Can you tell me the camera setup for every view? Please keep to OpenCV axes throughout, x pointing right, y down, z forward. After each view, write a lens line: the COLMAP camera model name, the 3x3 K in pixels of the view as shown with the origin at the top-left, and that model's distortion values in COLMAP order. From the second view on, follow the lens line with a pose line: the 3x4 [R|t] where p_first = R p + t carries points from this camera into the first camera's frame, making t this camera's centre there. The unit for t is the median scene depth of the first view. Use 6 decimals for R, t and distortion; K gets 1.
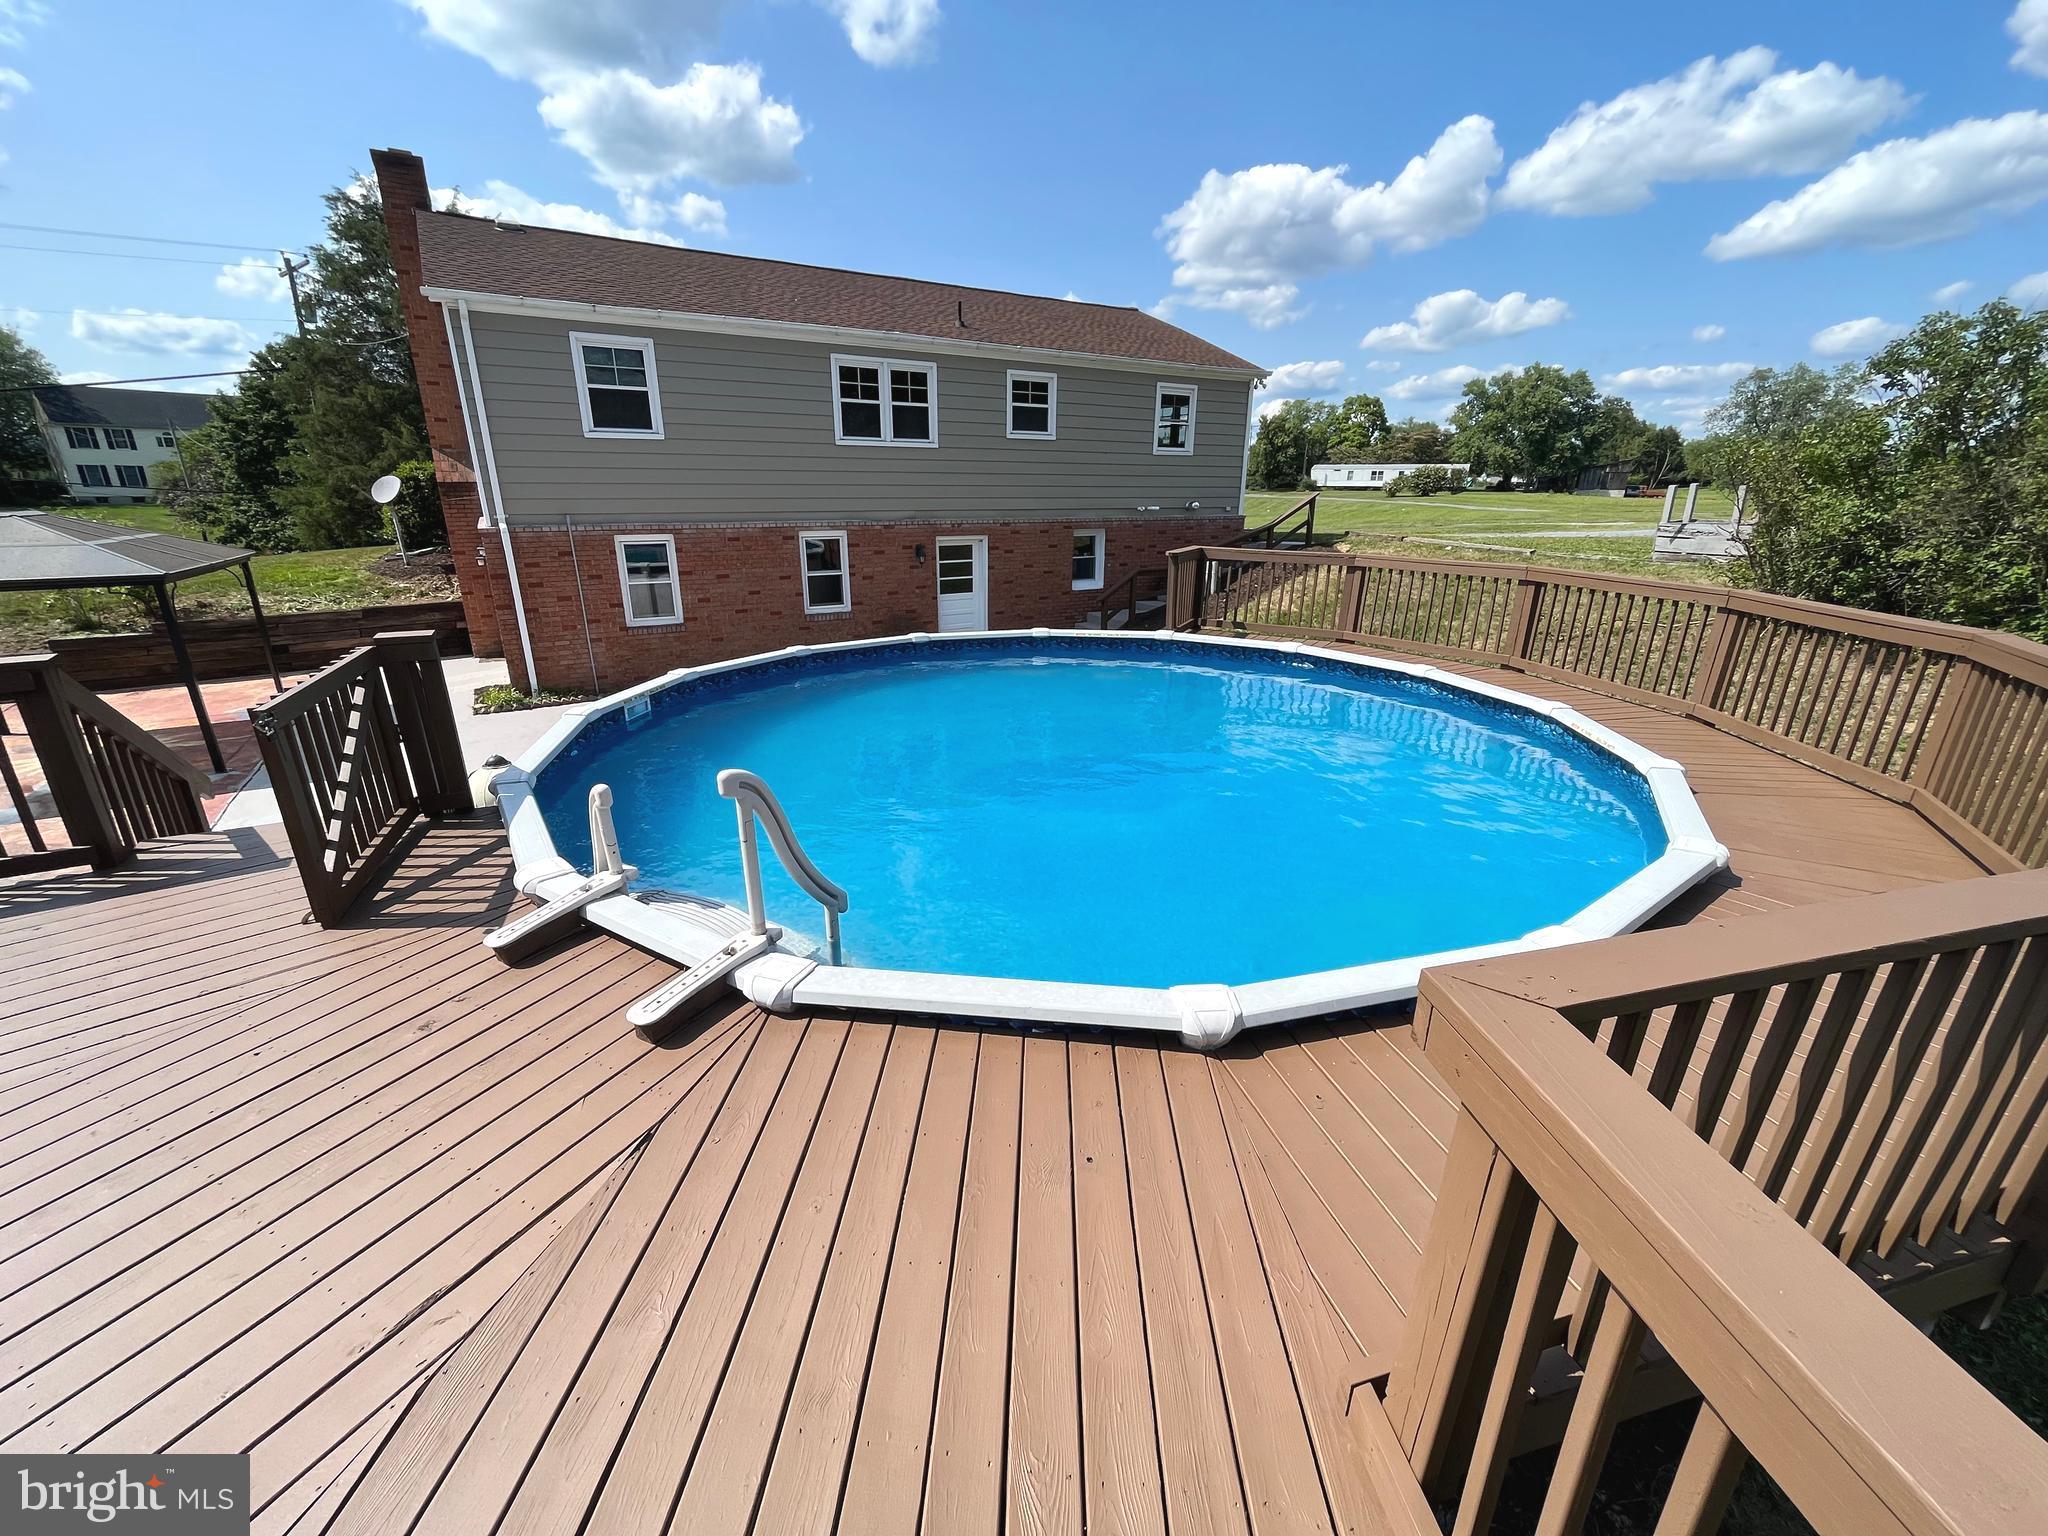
lens RADIAL K [[828.4, 0, 1015.4], [0, 828.4, 770.3], [0, 0, 1]] dist [-0.002035, -0.000588]
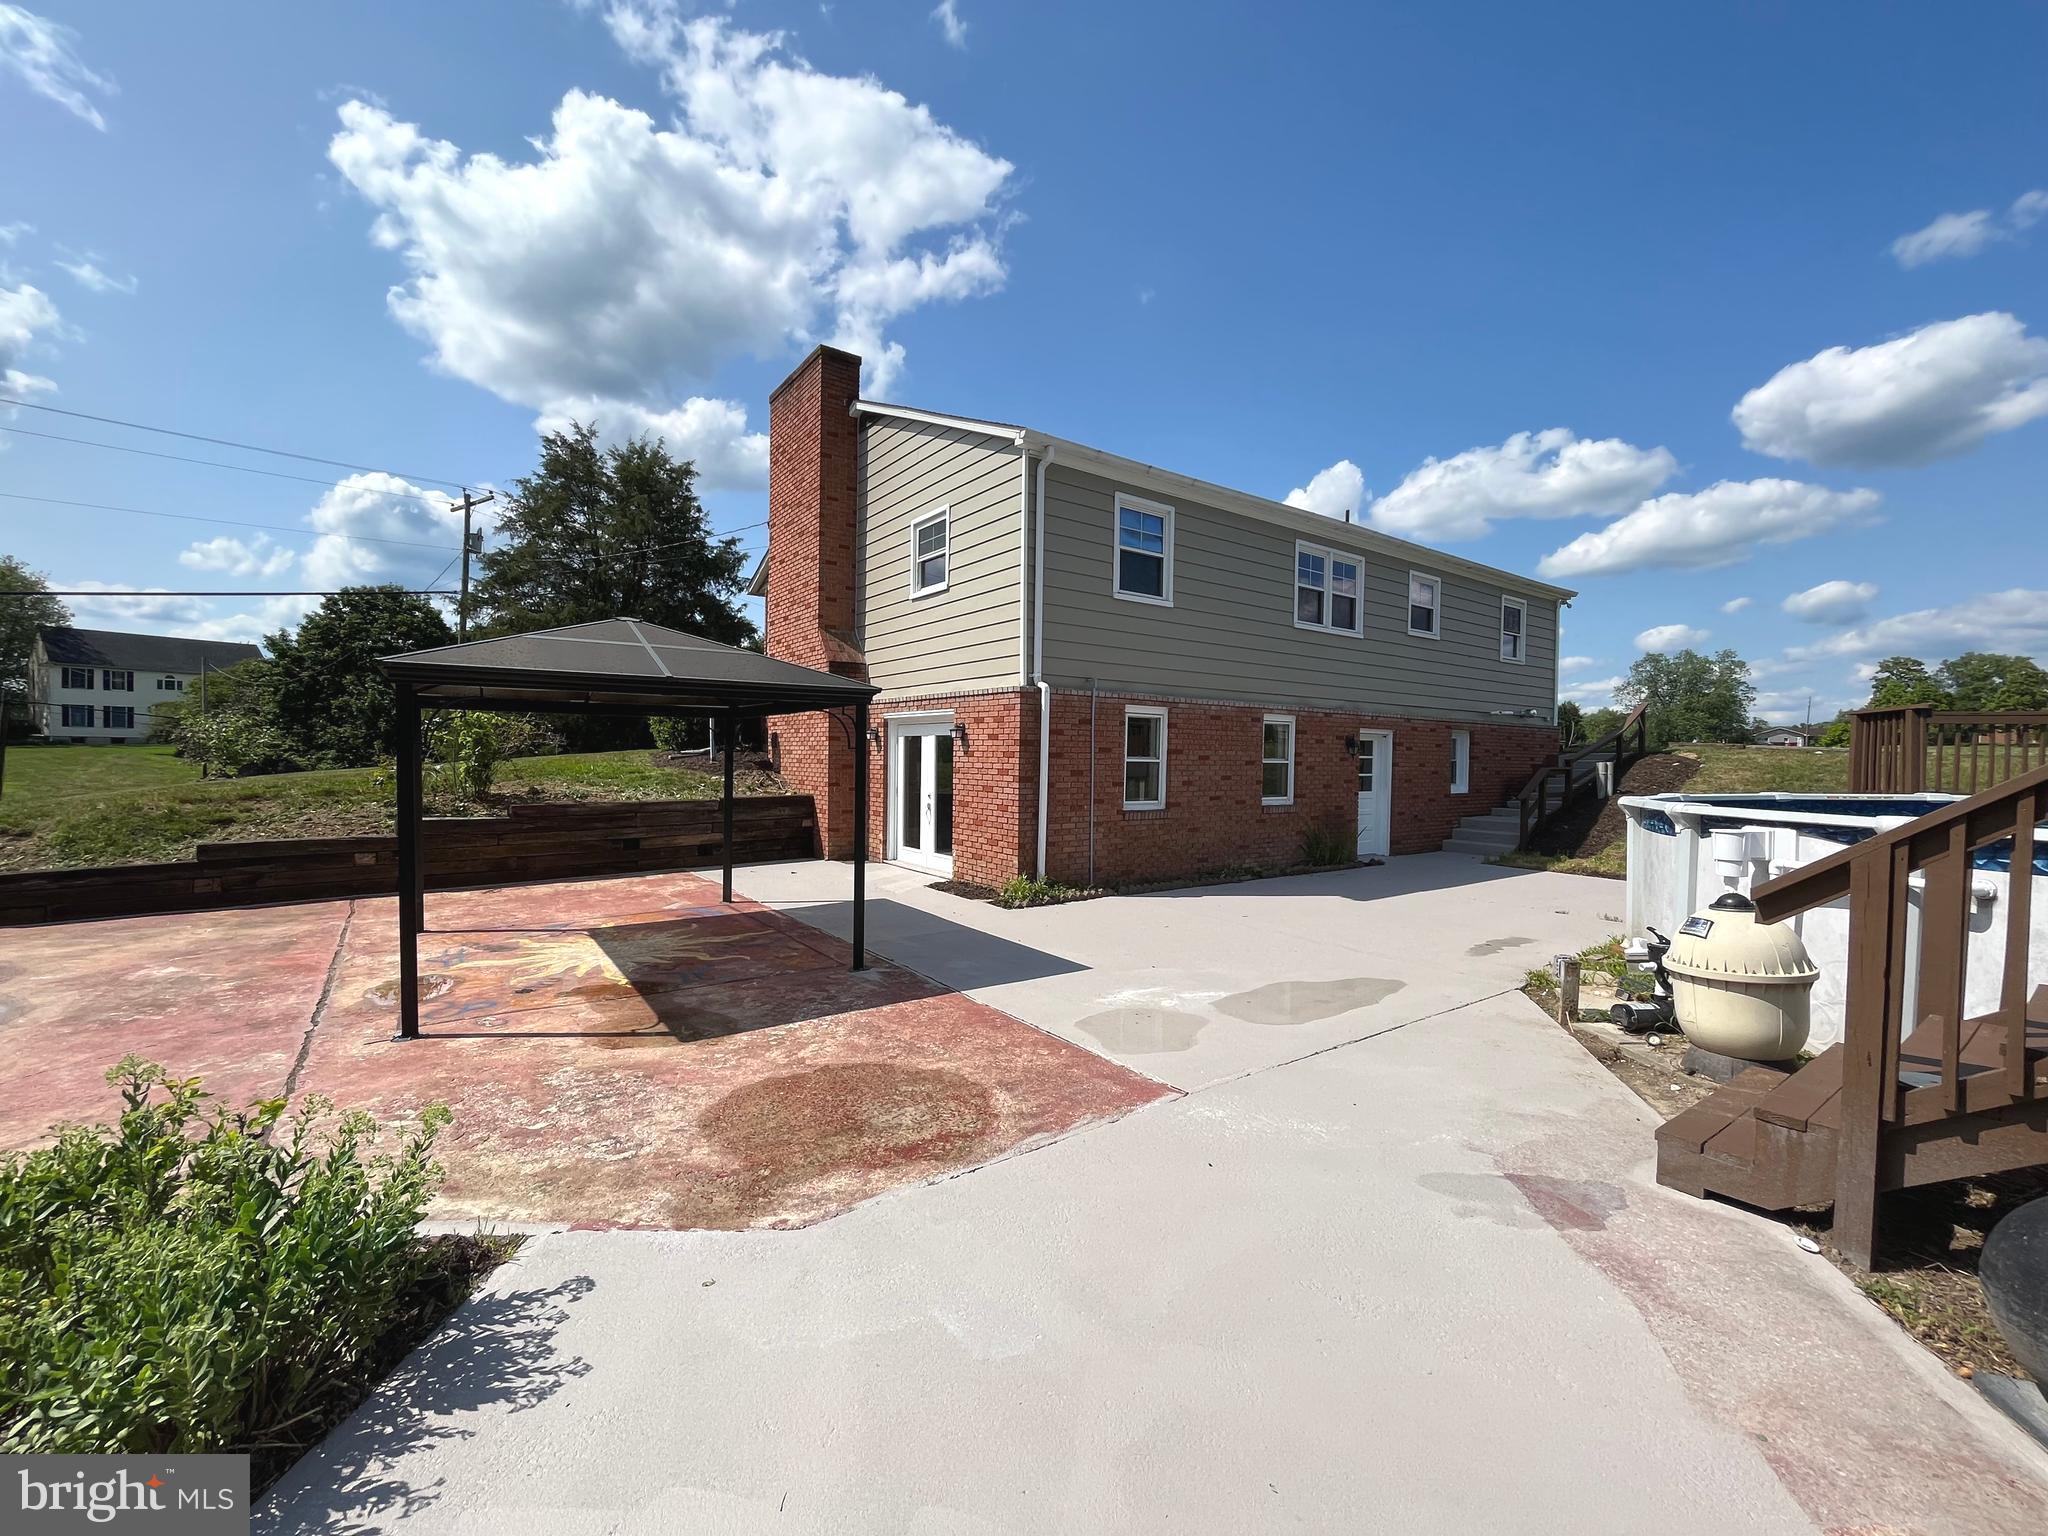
lens RADIAL K [[828.4, 0, 1015.4], [0, 828.4, 770.3], [0, 0, 1]] dist [-0.002035, -0.000588]
pose [[0.997048, 0.008219, 0.076337, -0.172260], [0.015278, 0.953135, -0.302161, 0.010751], [-0.075243, 0.302435, 0.950196, 0.053385]]
